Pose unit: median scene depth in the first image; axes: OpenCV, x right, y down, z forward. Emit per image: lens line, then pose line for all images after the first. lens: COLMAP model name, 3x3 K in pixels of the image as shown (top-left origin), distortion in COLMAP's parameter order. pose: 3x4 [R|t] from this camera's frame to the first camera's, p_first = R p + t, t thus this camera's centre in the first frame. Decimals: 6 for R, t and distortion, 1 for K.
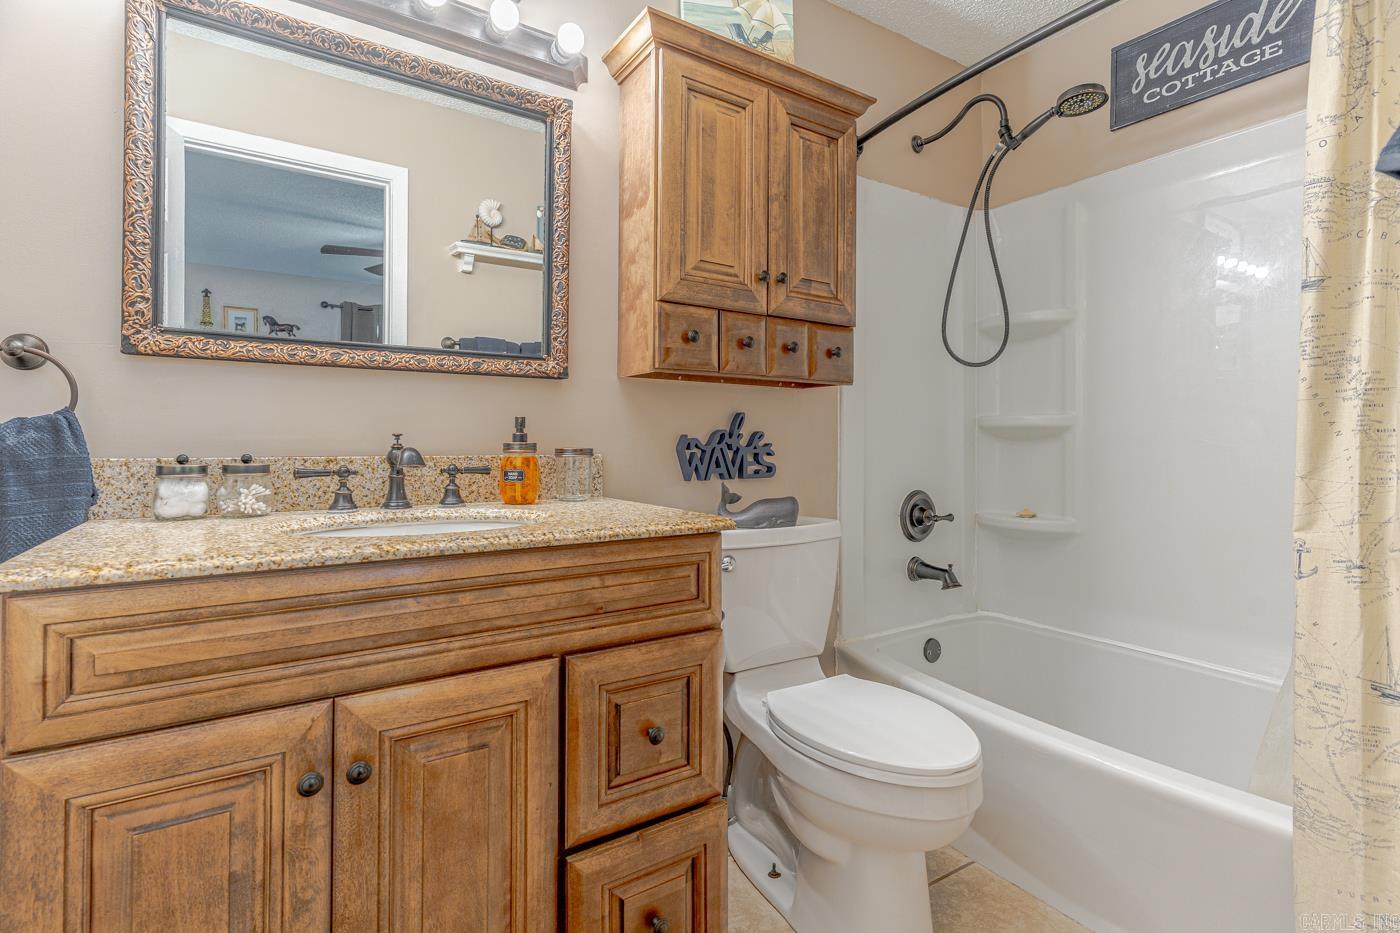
lens RADIAL K [[667.9, 0, 698.9], [0, 667.9, 434.1], [0, 0, 1]] dist [-0.000802, -0.000227]
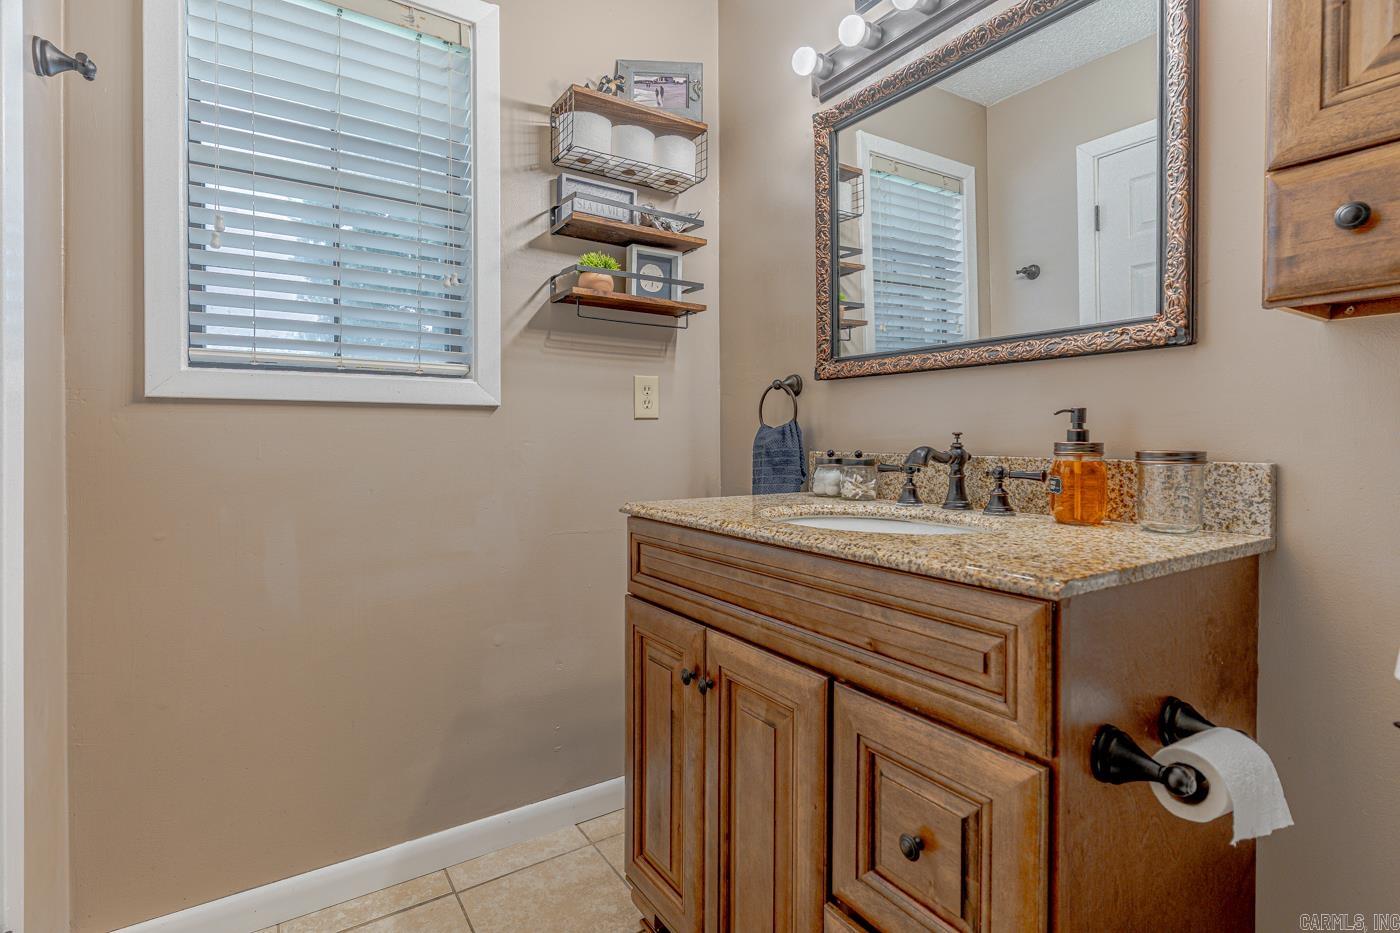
lens RADIAL K [[670.2, 0, 694.2], [0, 670.2, 445.7], [0, 0, 1]] dist [-0.001402, -0.000718]
pose [[0.006869, 0.006501, -0.999955, 0.565970], [0.006992, 0.999954, 0.006549, 0.010439], [0.999952, -0.007037, 0.006823, 0.661595]]
